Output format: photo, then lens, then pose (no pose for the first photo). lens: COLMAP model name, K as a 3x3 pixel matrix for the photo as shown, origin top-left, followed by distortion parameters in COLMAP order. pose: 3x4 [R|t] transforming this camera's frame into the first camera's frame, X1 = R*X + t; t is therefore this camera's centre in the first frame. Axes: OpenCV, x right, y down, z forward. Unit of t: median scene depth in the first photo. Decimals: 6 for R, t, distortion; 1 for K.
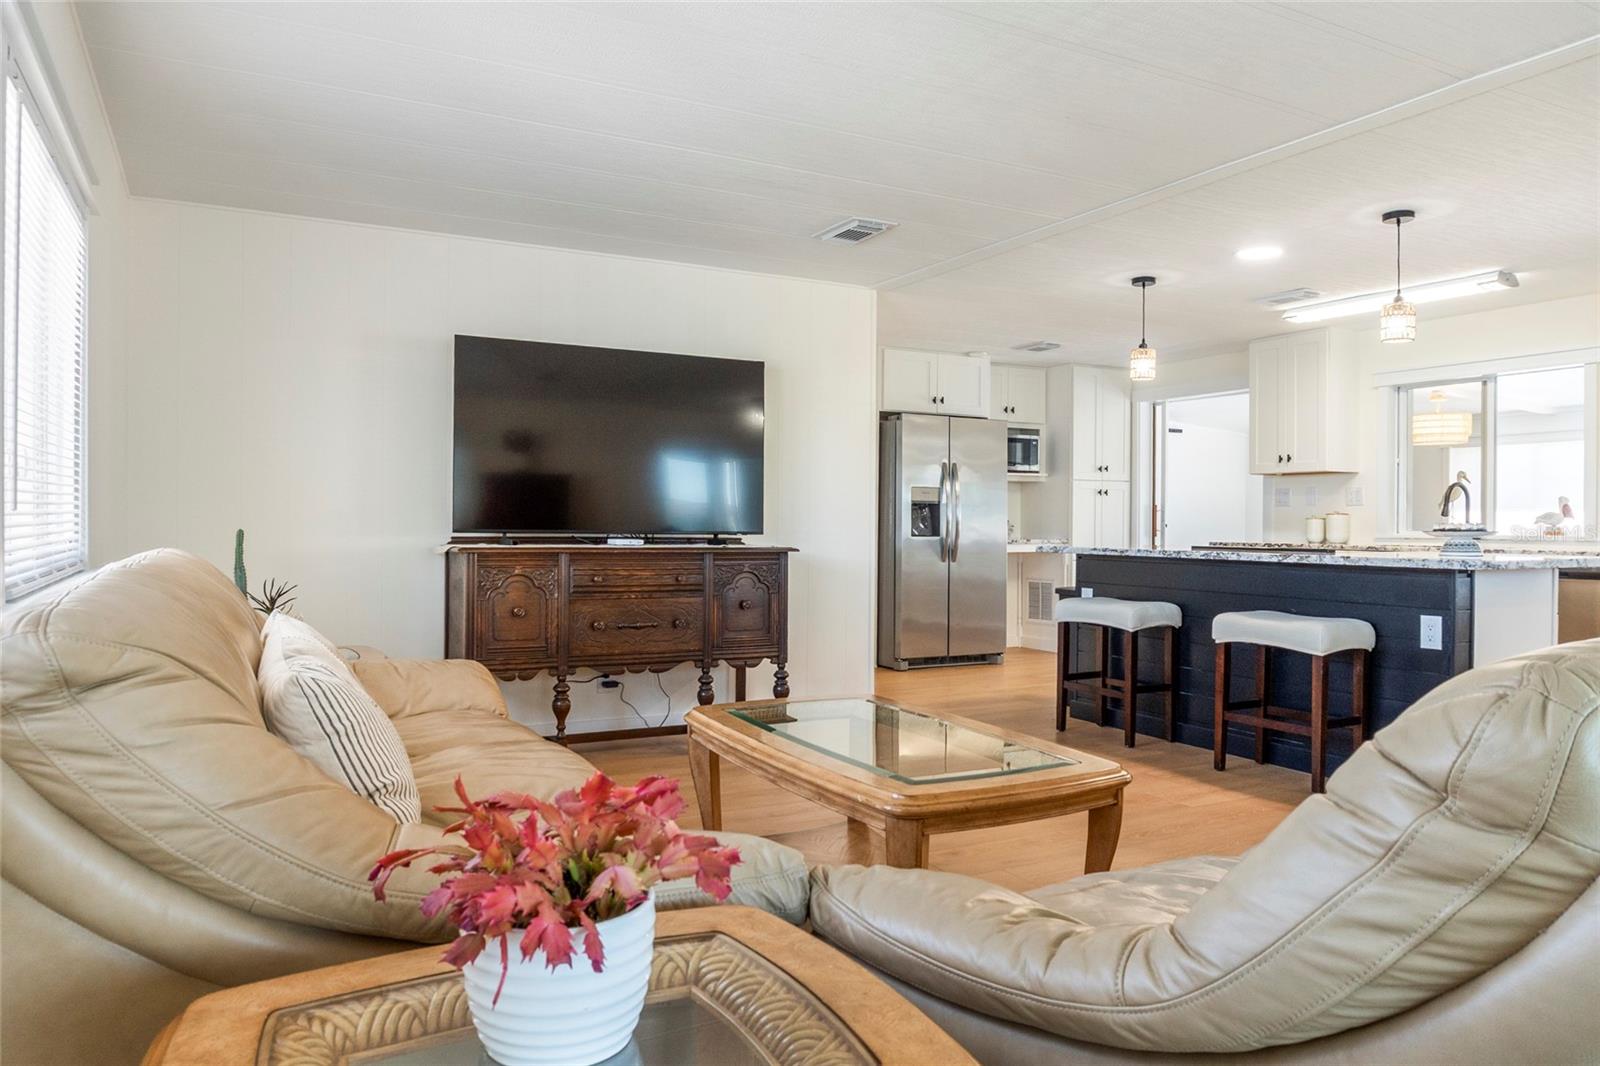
lens RADIAL K [[1077.1, 0, 799.9], [0, 1077.1, 539.5], [0, 0, 1]] dist [-0.041265, 0.011271]
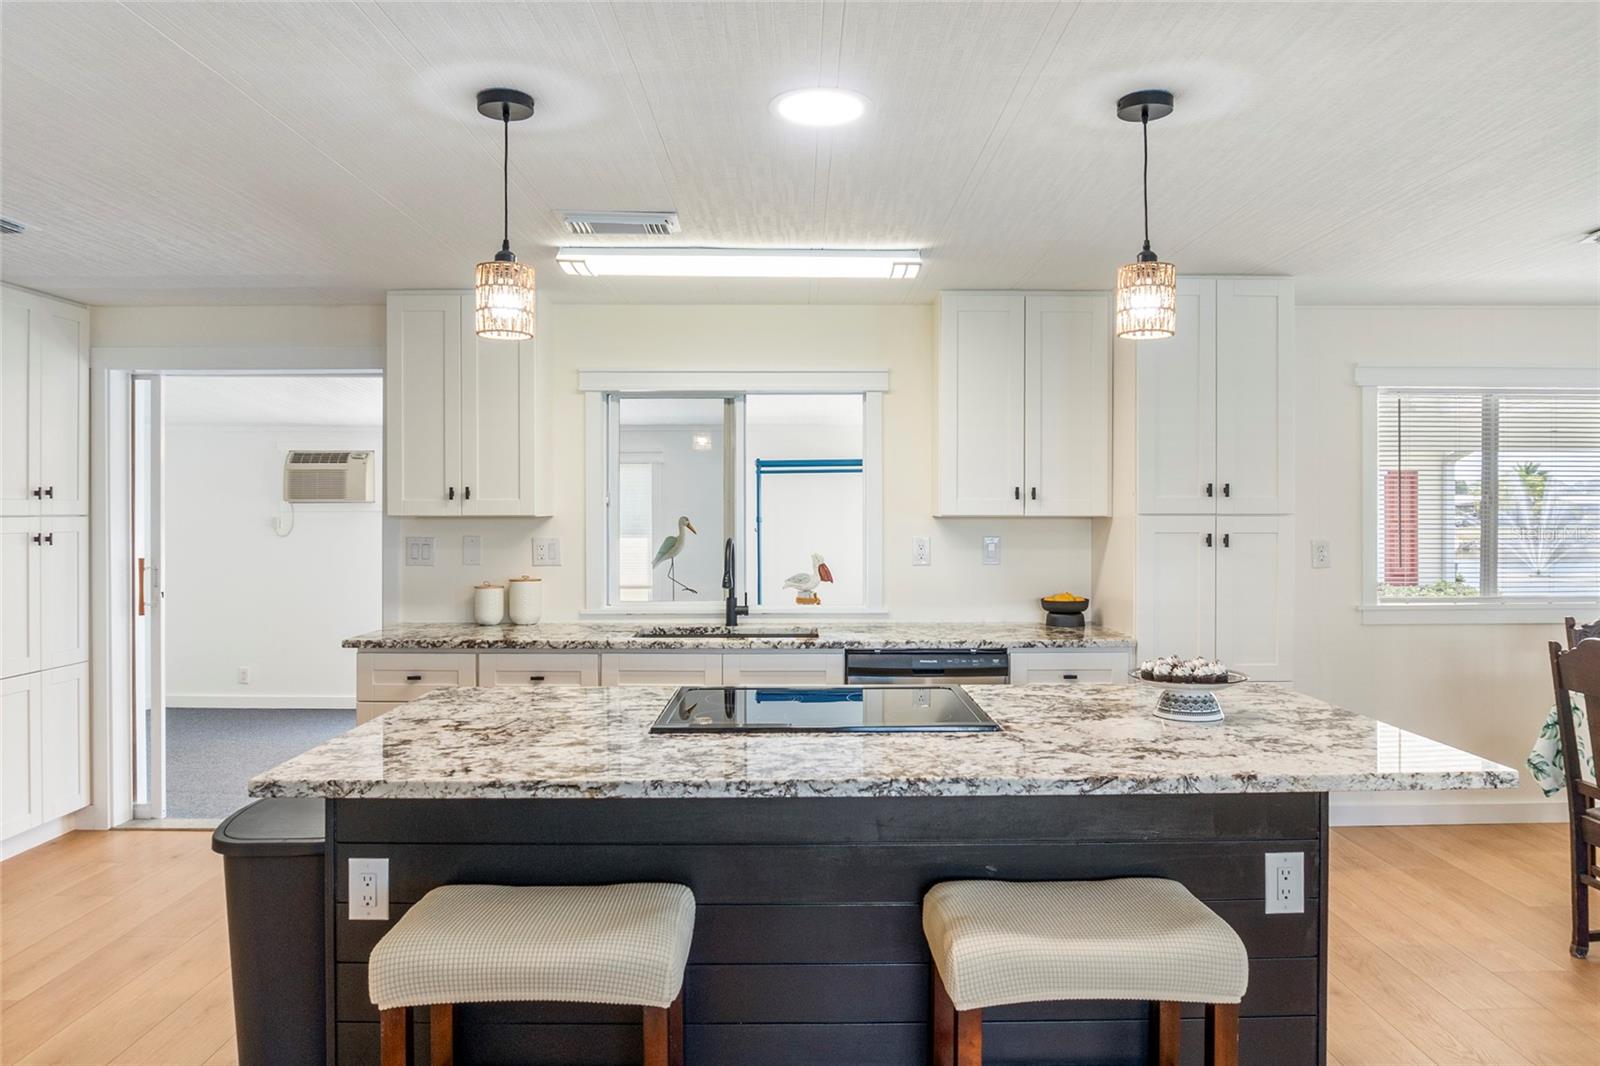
lens RADIAL K [[1077.1, 0, 836.6], [0, 1077.1, 508.3], [0, 0, 1]] dist [-0.041265, 0.011271]
pose [[0.447730, 0.002460, 0.894166, 0.005097], [0.017462, 0.999781, -0.011494, -0.060297], [-0.893998, 0.020761, 0.447589, 0.574273]]
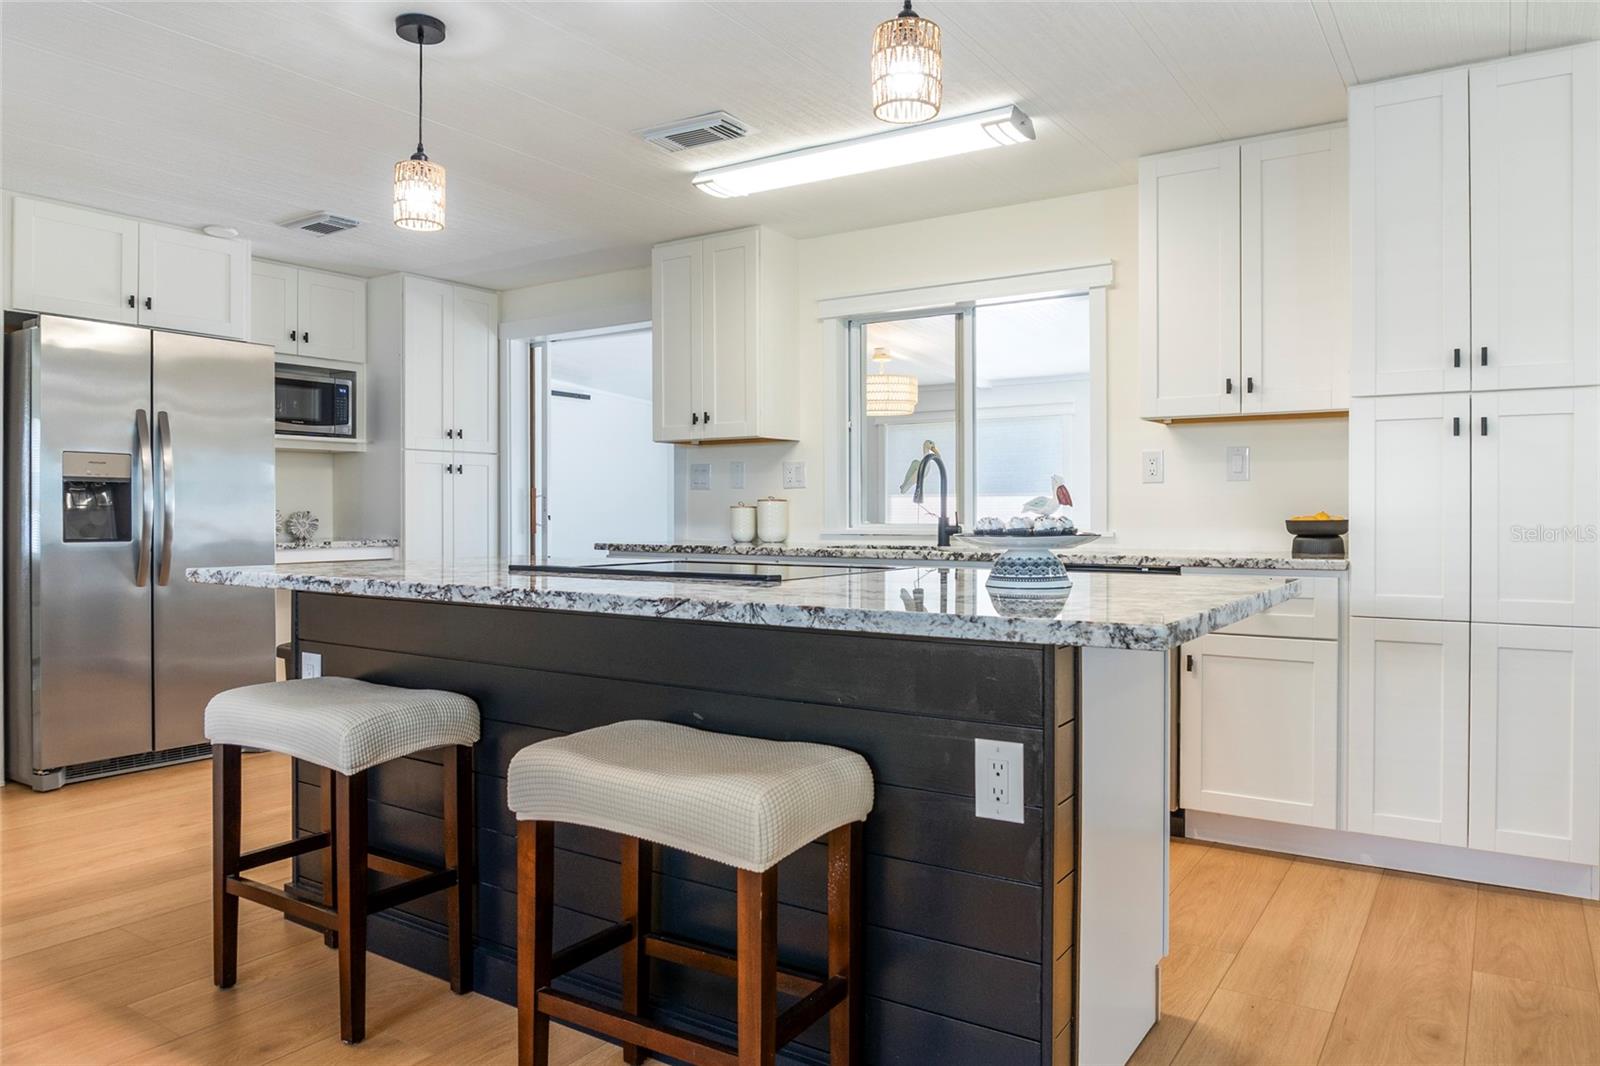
lens RADIAL K [[1077.1, 0, 795.6], [0, 1077.1, 528.7], [0, 0, 1]] dist [-0.041265, 0.011271]
pose [[0.879224, -0.011724, 0.476265, 0.195576], [0.011707, 0.999927, 0.003003, -0.007830], [-0.476266, 0.002936, 0.879297, 0.401854]]
